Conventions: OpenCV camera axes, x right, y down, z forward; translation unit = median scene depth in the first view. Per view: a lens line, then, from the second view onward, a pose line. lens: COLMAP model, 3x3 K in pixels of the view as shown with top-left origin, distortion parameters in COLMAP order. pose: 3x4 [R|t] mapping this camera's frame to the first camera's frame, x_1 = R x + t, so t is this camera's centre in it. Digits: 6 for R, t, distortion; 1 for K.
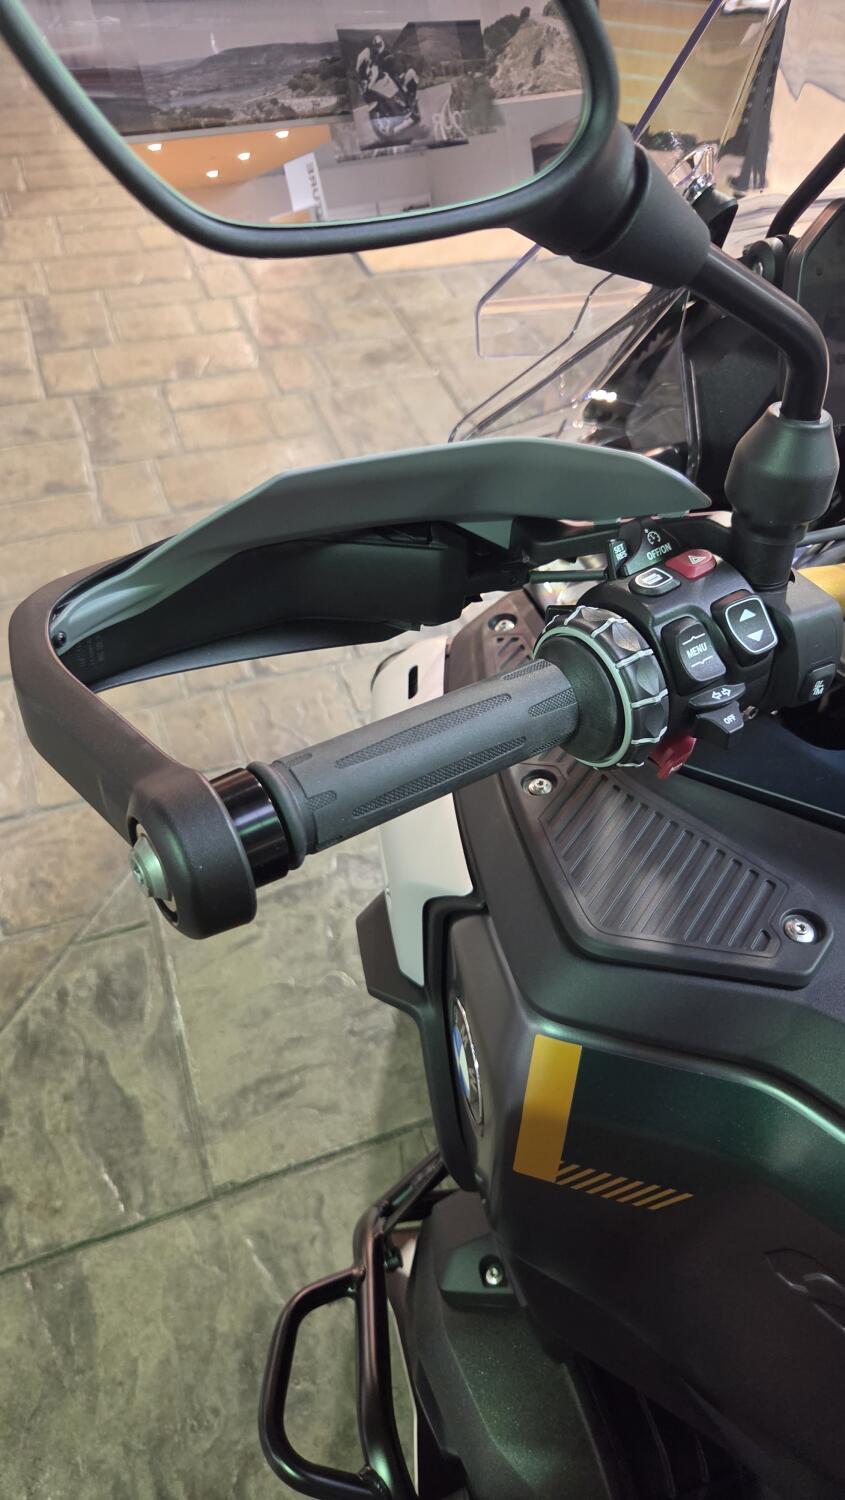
lens RADIAL K [[1017.3, 0, 426.7], [0, 1017.3, 734.2], [0, 0, 1]] dist [0.056745, -0.048998]
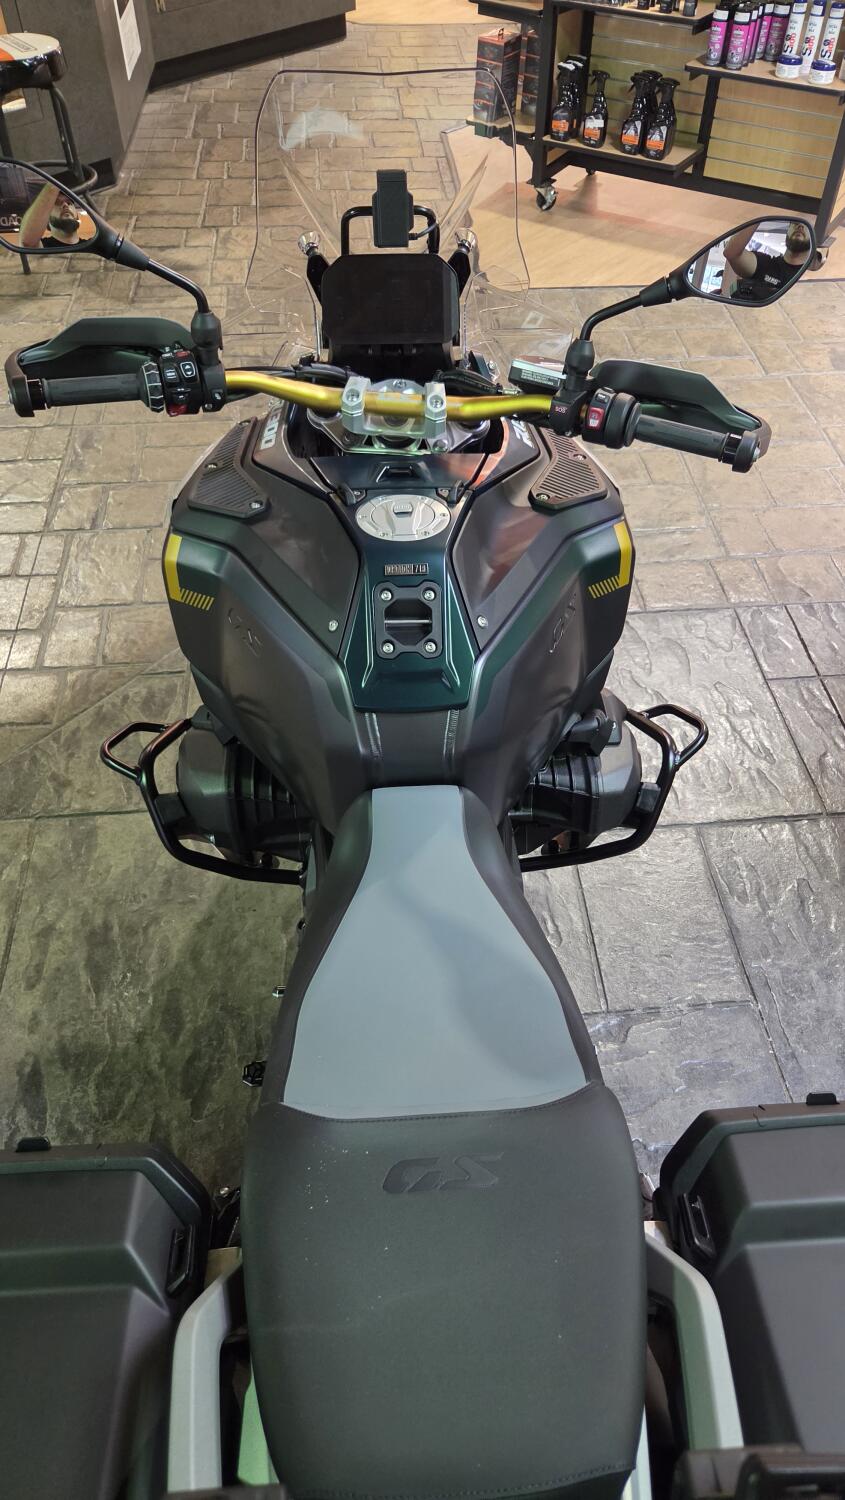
lens RADIAL K [[1017.3, 0, 446.6], [0, 1017.3, 747.2], [0, 0, 1]] dist [0.056745, -0.048998]
pose [[0.967620, 0.171183, -0.185492, 0.518597], [-0.172295, 0.984992, 0.010231, 0.249499], [0.184459, 0.022059, 0.982593, -0.585128]]
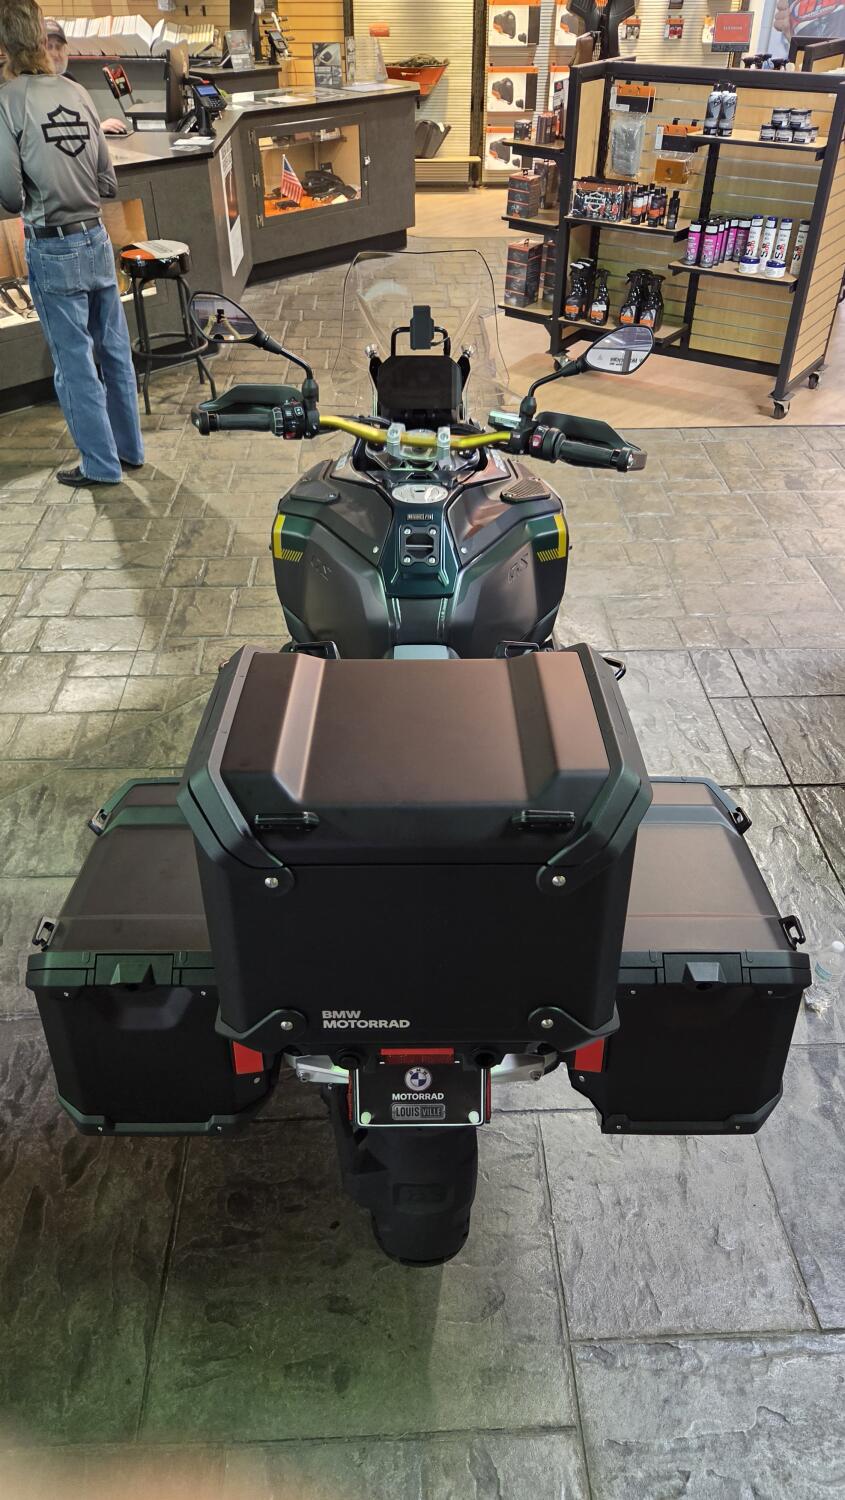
lens RADIAL K [[1017.3, 0, 431.2], [0, 1017.3, 749.1], [0, 0, 1]] dist [0.056745, -0.048998]
pose [[0.950534, 0.168375, -0.261026, 0.735845], [-0.206939, 0.969957, -0.127903, 0.592819], [0.231648, 0.175592, 0.956821, -1.051040]]
